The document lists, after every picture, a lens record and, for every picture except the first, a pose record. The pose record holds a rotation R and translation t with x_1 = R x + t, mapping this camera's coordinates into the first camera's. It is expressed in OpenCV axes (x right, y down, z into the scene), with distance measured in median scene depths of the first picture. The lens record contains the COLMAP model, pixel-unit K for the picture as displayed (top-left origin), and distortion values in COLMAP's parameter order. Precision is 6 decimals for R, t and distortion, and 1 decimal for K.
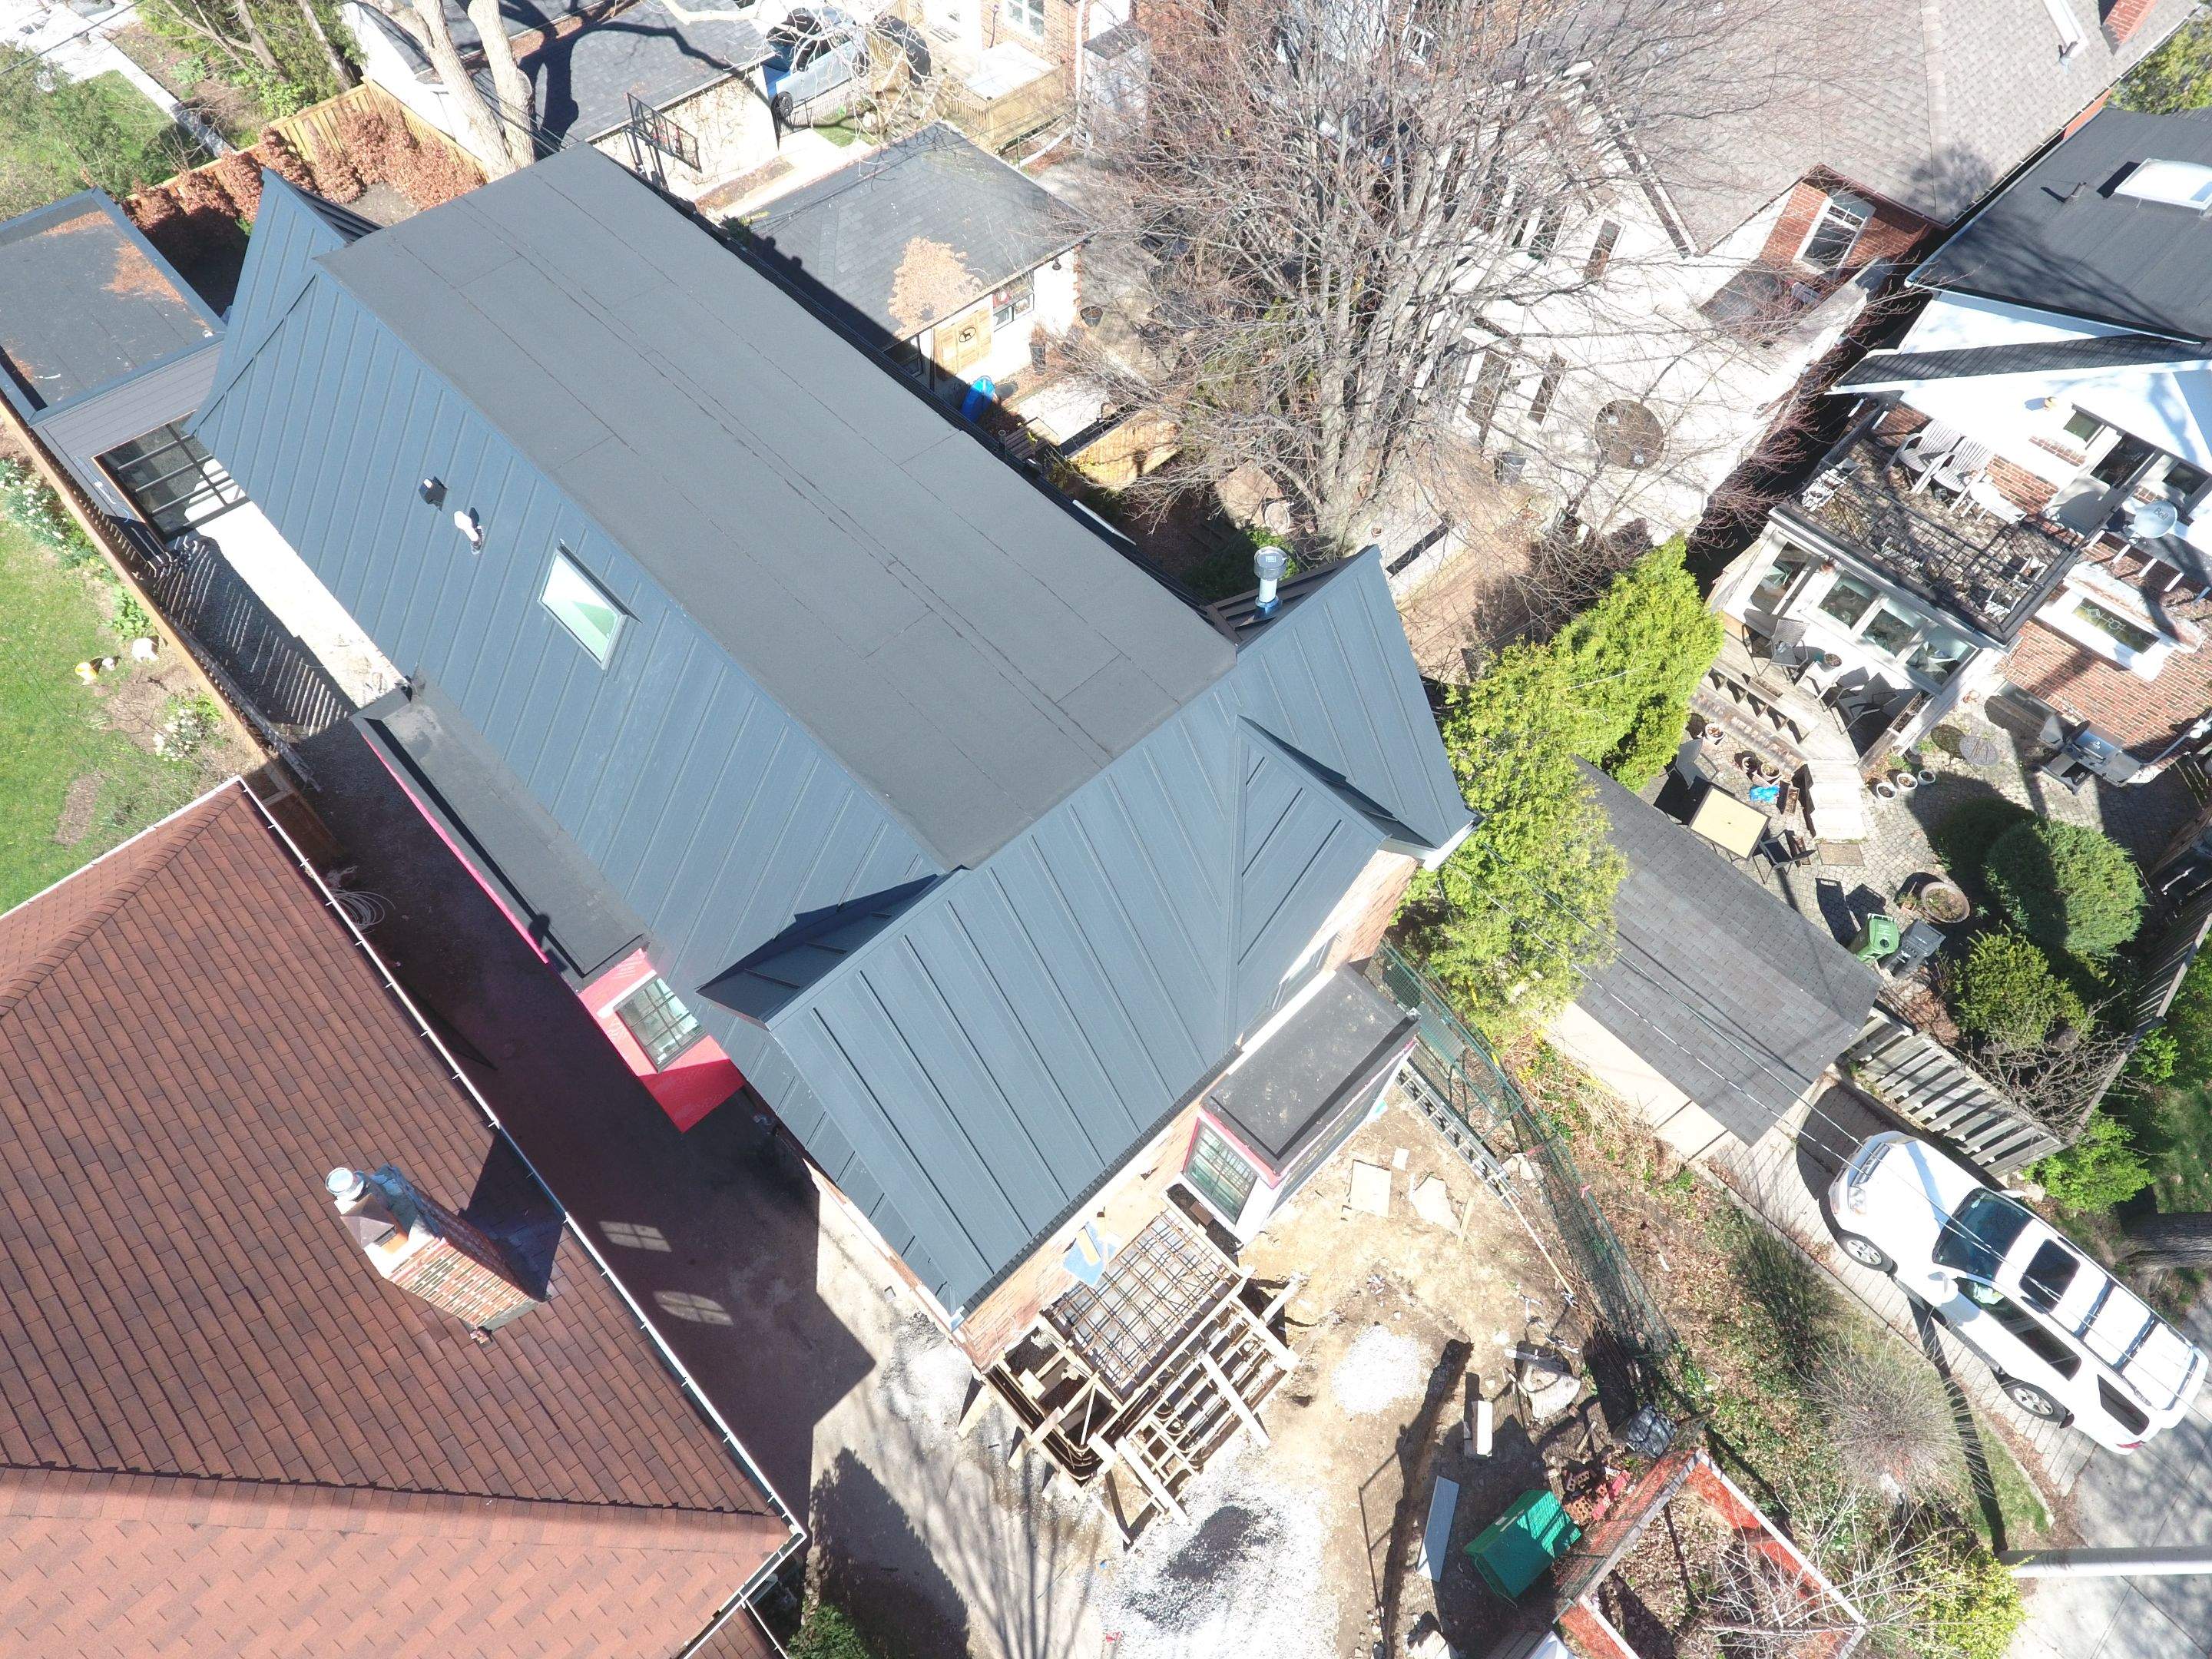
lens RADIAL K [[1277.8, 0, 1087.5], [0, 1277.8, 818.3], [0, 0, 1]] dist [-0.008518, -0.001032]
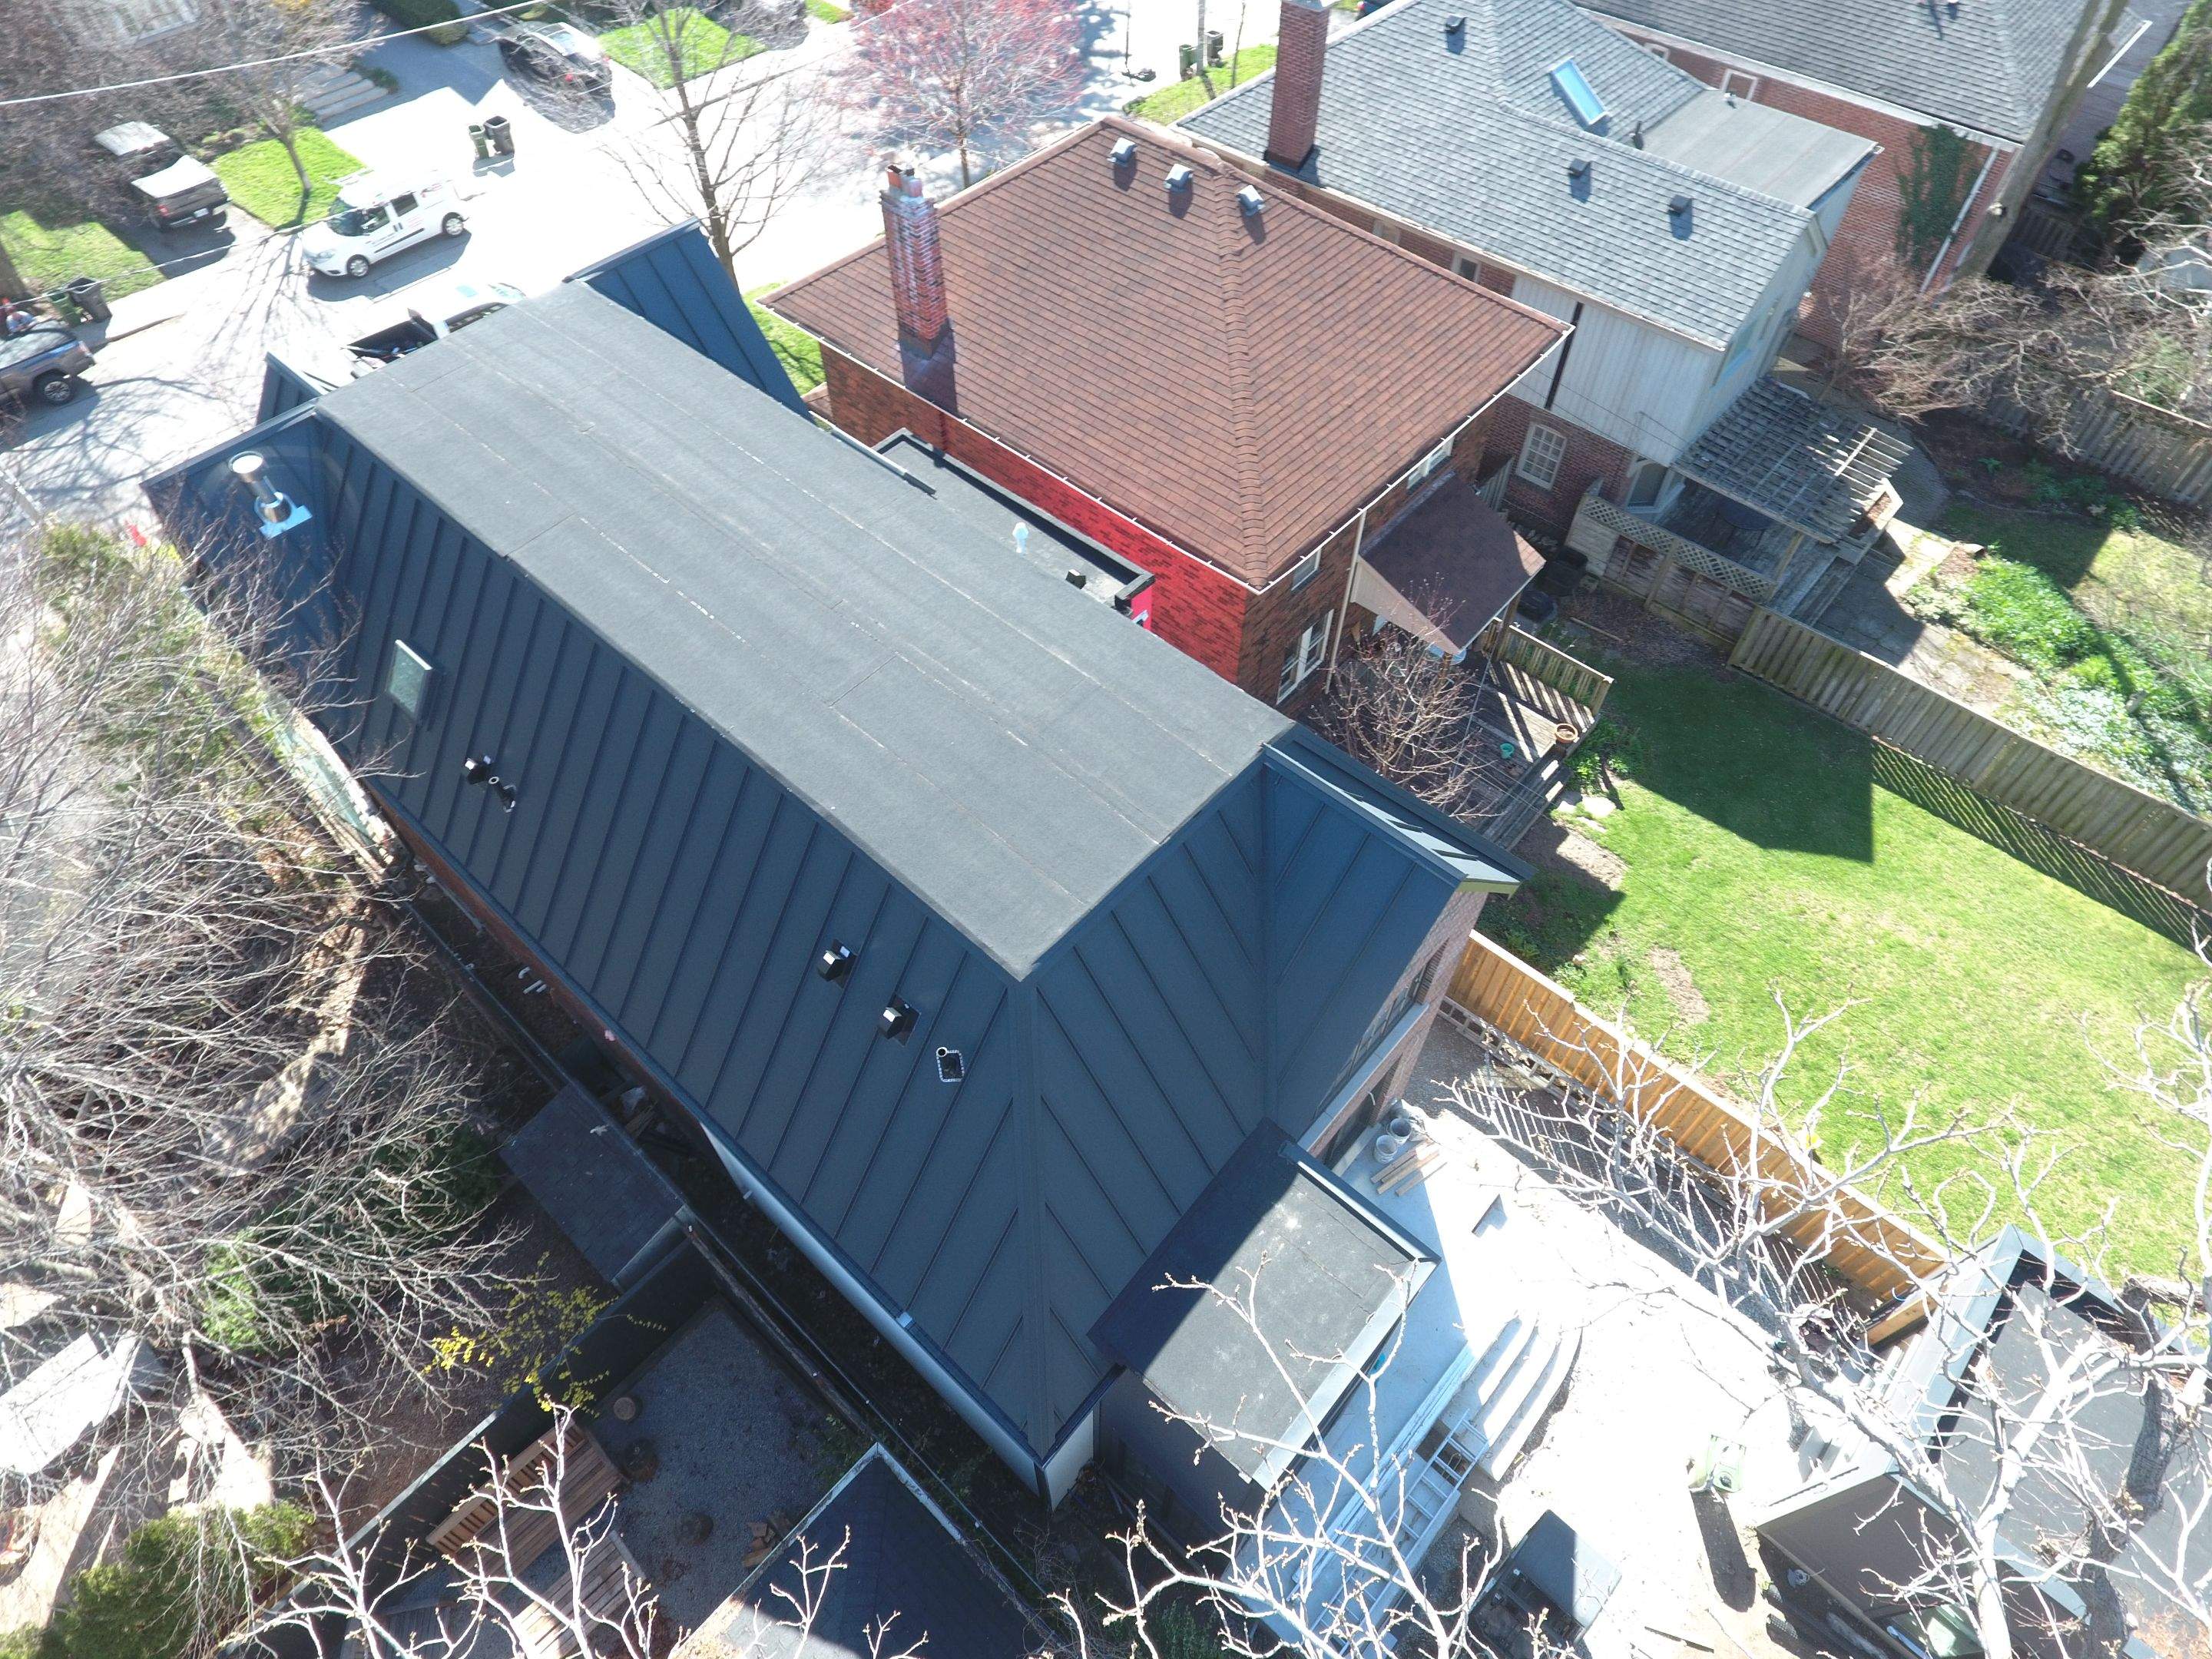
lens RADIAL K [[1277.8, 0, 1084.7], [0, 1277.8, 826.1], [0, 0, 1]] dist [-0.008518, -0.001032]
pose [[-0.997556, 0.043036, -0.055045, -0.375063], [-0.066823, -0.357411, 0.931554, -1.022542], [0.020417, 0.932955, 0.359413, 0.669537]]
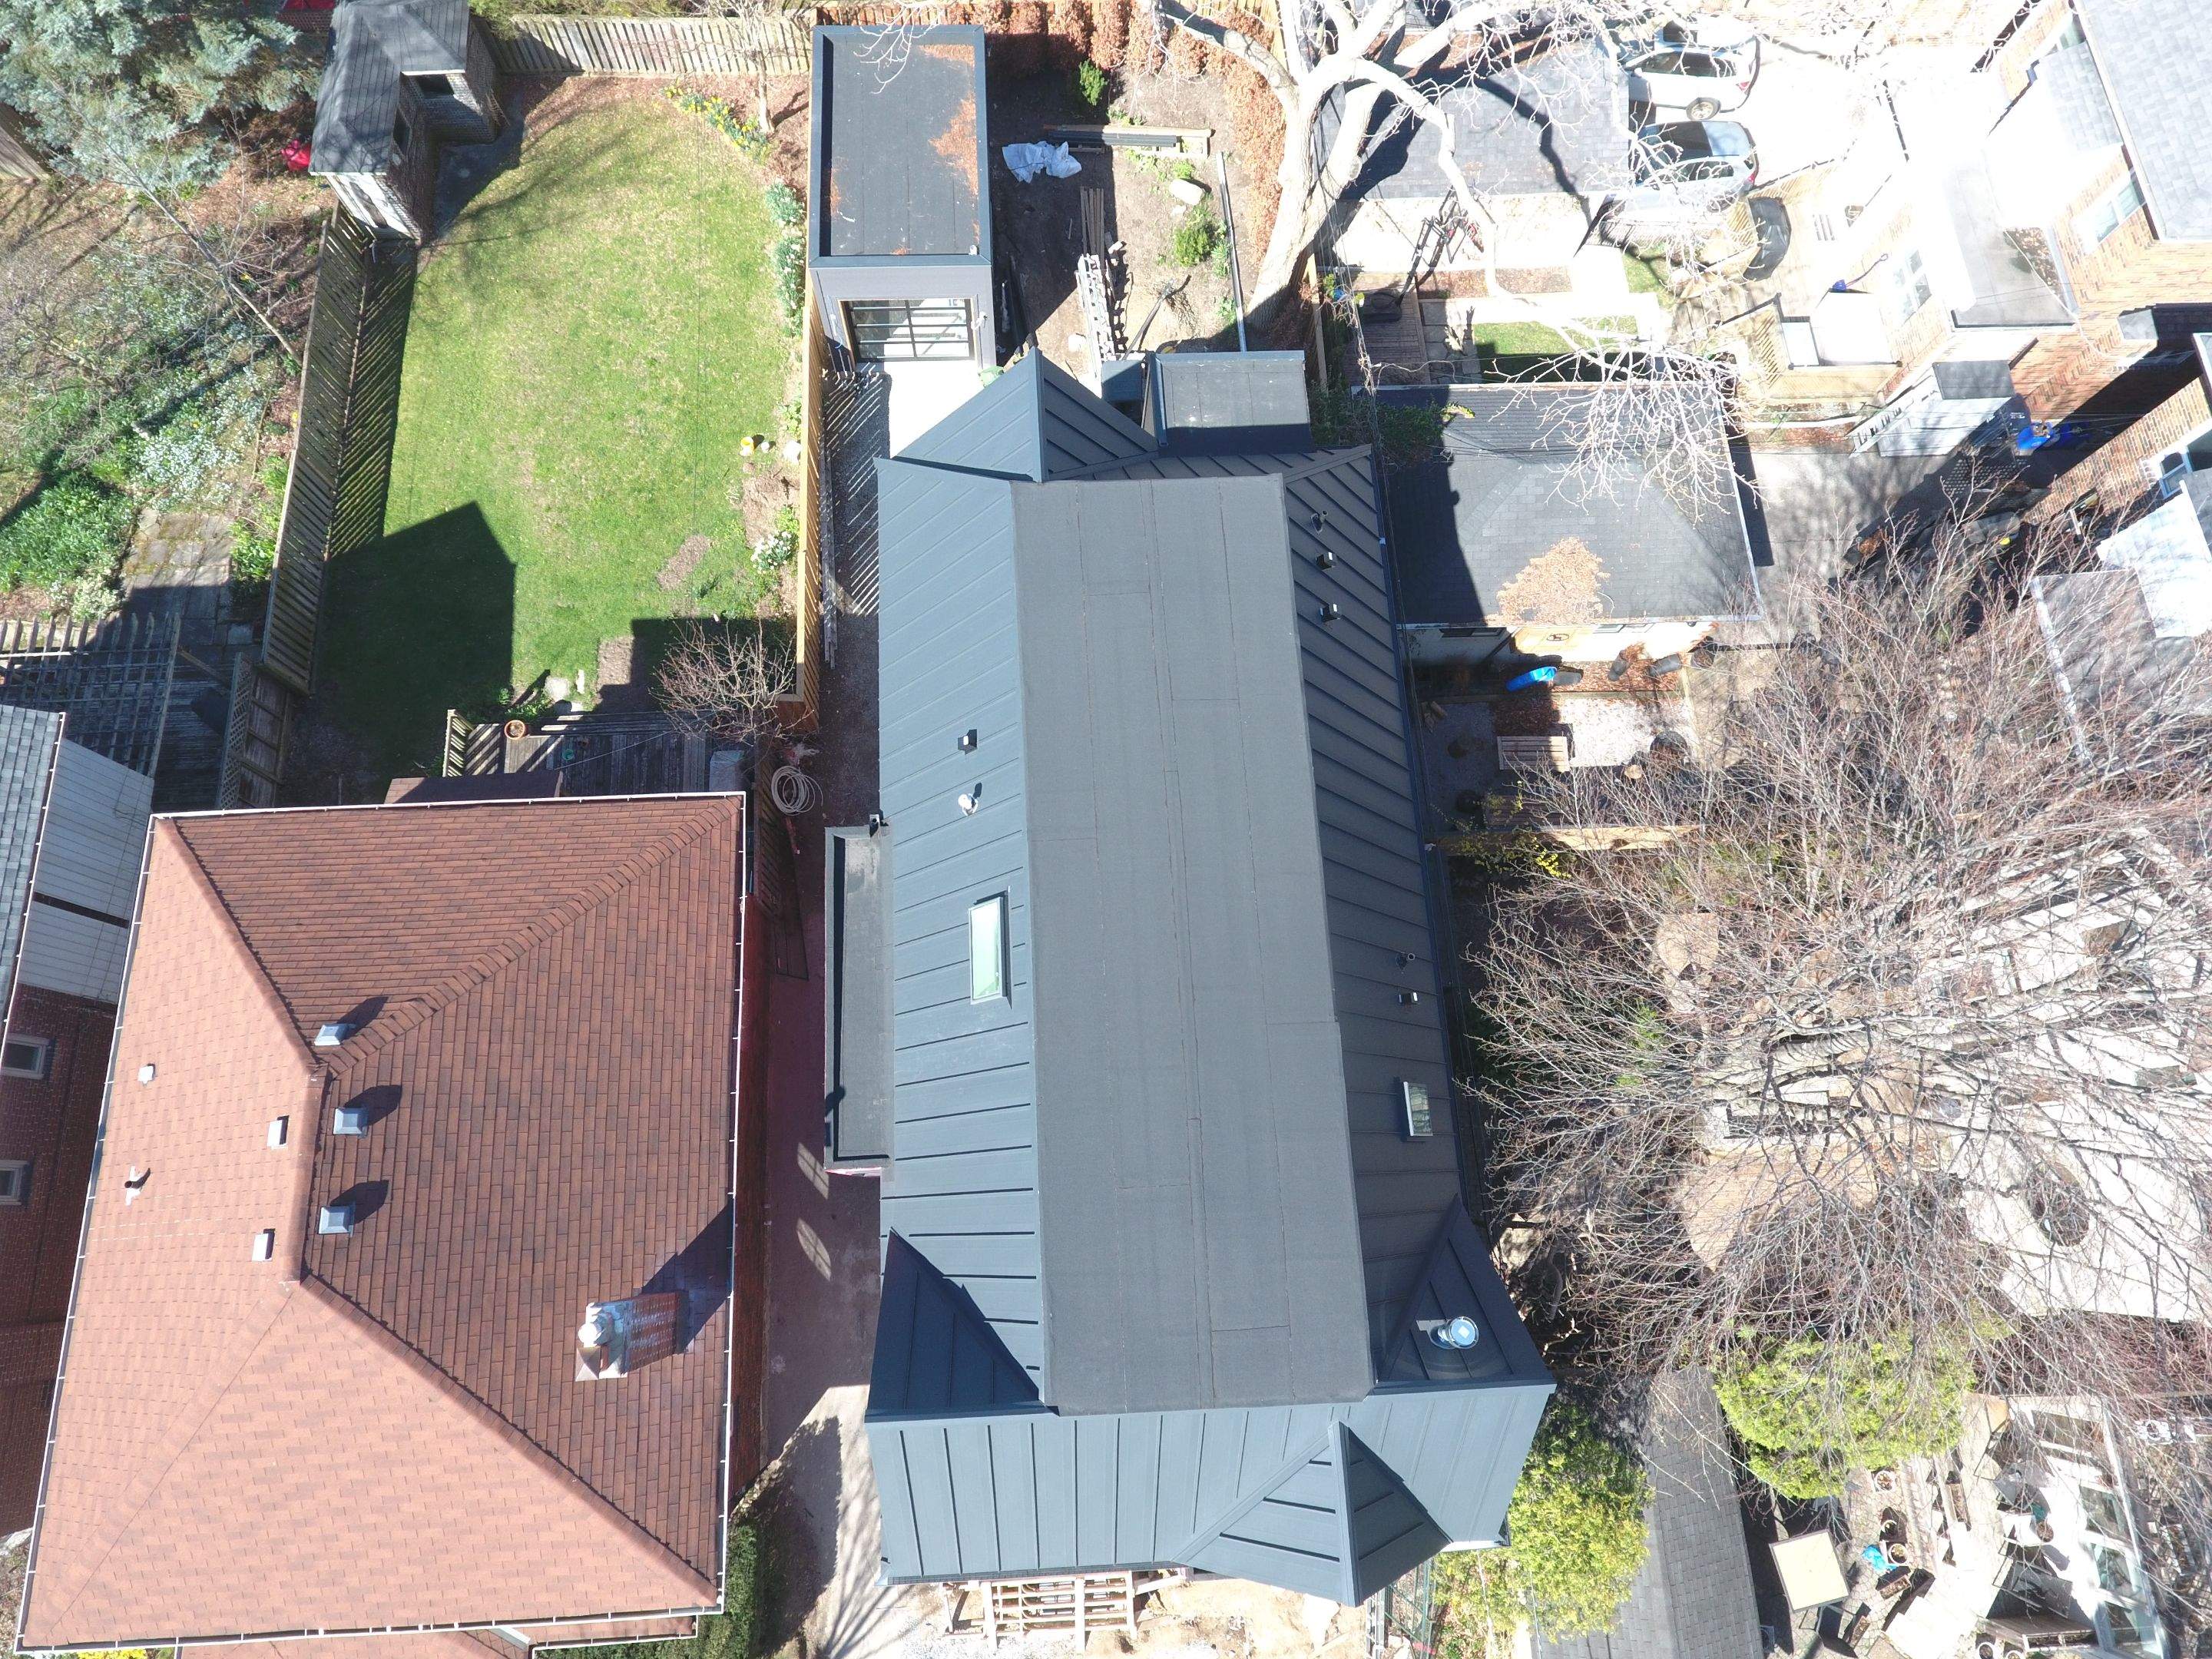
lens RADIAL K [[1277.8, 0, 1090.6], [0, 1277.8, 813.6], [0, 0, 1]] dist [-0.008518, -0.001032]
pose [[0.752732, 0.629633, -0.192241, -0.127126], [-0.563935, 0.767365, 0.305169, -0.517189], [0.339664, -0.121299, 0.932692, -0.064746]]
